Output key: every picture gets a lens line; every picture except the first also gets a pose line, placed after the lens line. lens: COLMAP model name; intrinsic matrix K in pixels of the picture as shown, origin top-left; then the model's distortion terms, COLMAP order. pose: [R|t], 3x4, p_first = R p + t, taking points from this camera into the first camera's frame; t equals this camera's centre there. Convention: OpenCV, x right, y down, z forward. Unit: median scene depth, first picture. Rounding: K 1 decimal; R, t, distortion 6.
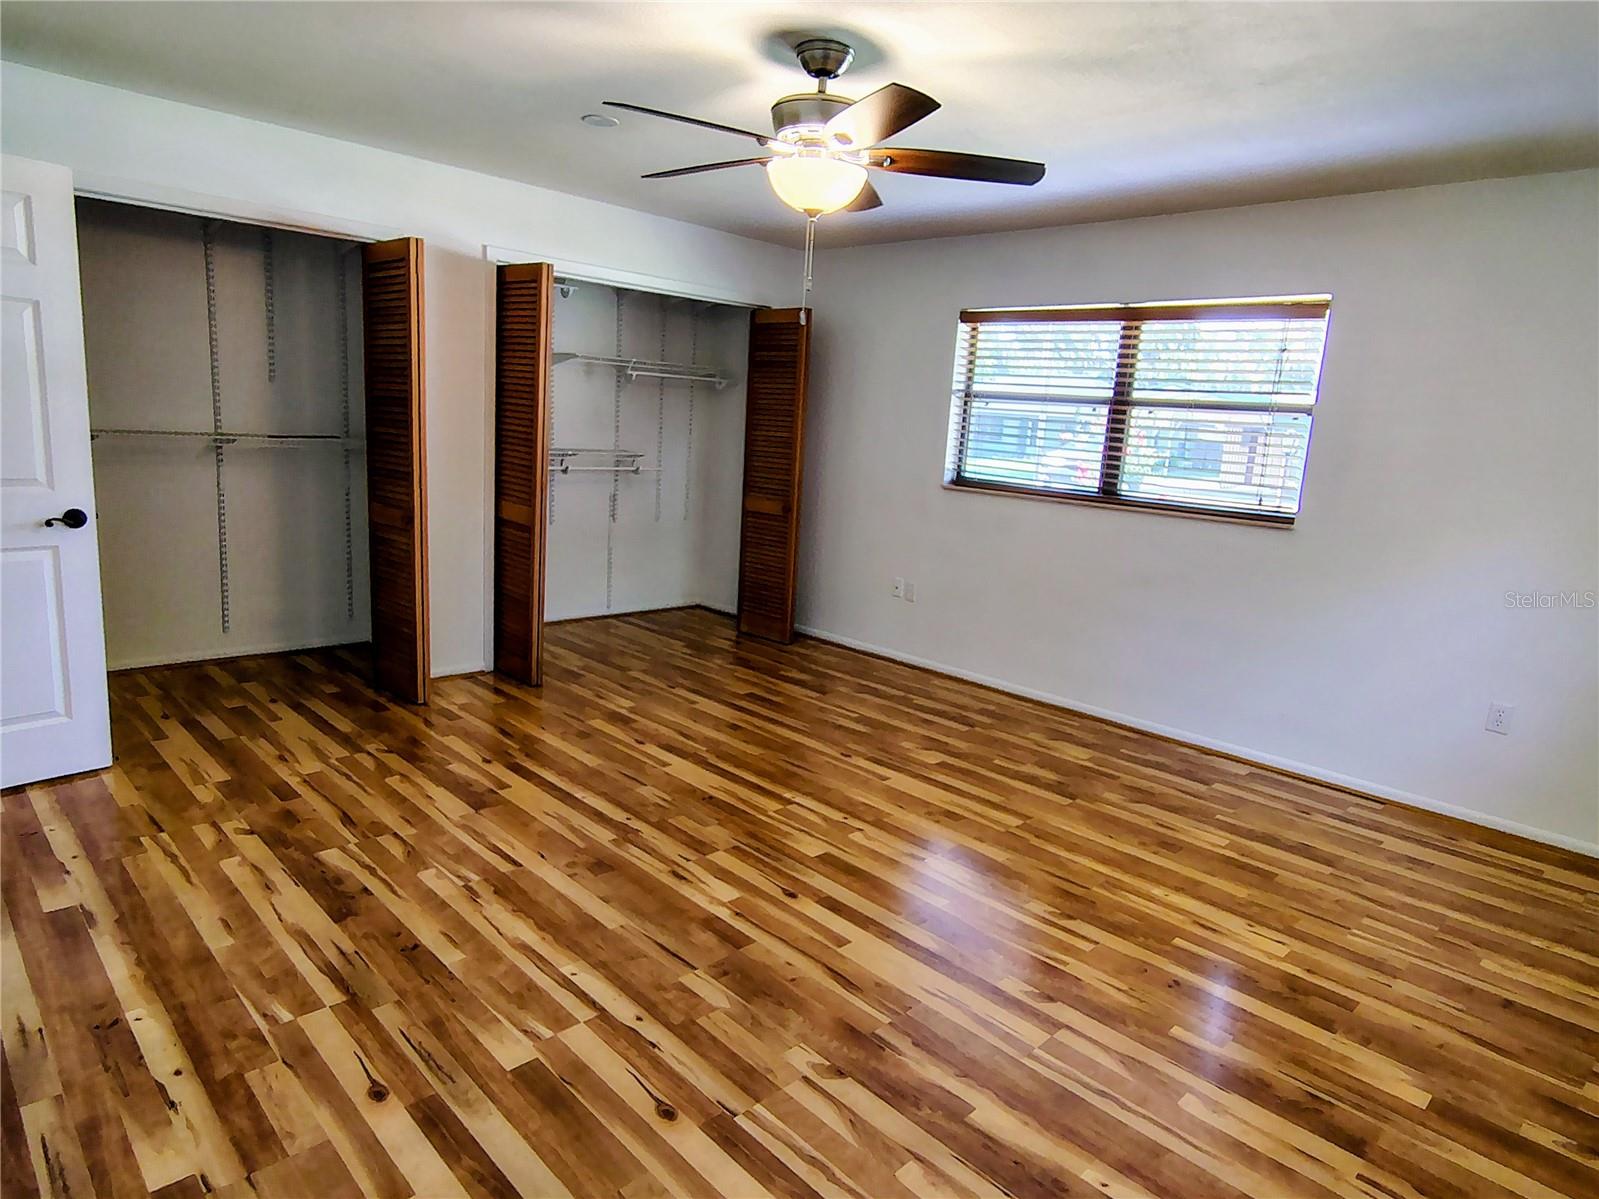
lens RADIAL K [[957.0, 0, 799.5], [0, 957.0, 599.5], [0, 0, 1]] dist [-0.020815, 0.029043]
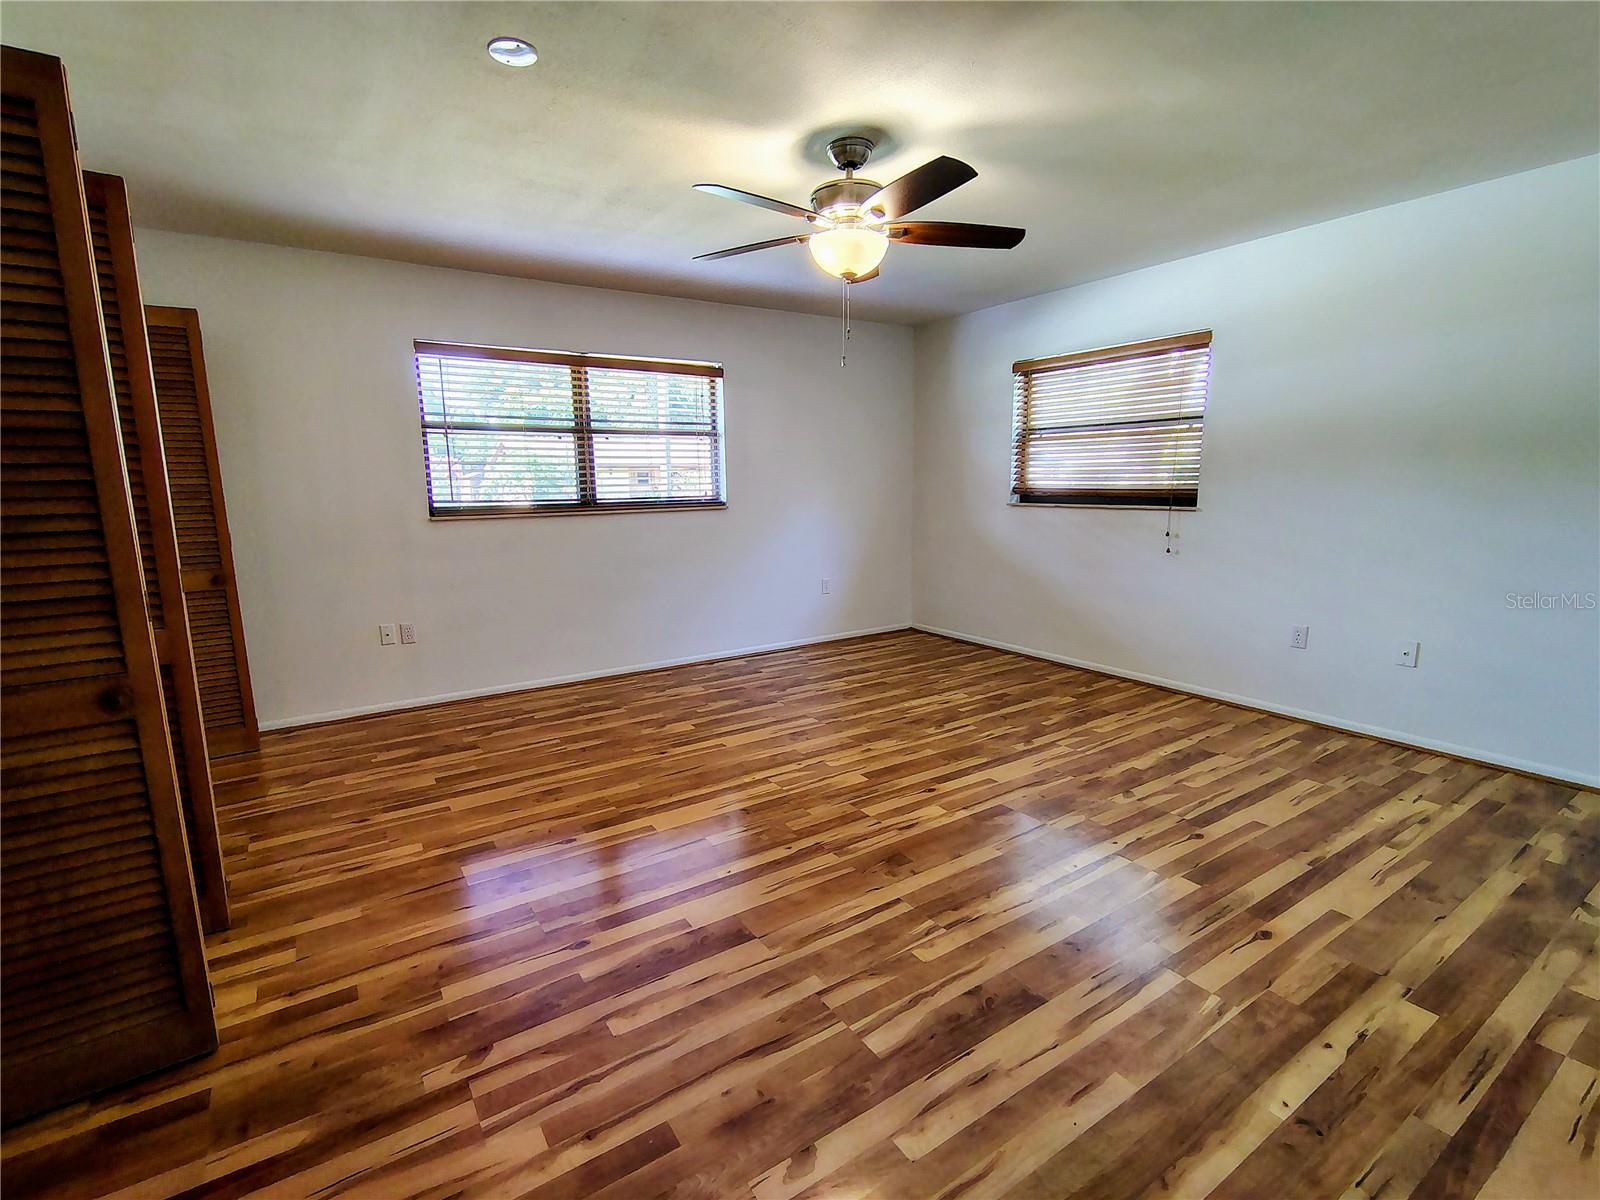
lens RADIAL K [[745.8, 0, 797.0], [0, 745.8, 600.1], [0, 0, 1]] dist [-0.000091, 0.000103]
pose [[0.190943, -0.220076, 0.956612, -0.893165], [0.206547, 0.961732, 0.180027, -0.163196], [-0.959624, 0.163210, 0.229092, 0.794612]]
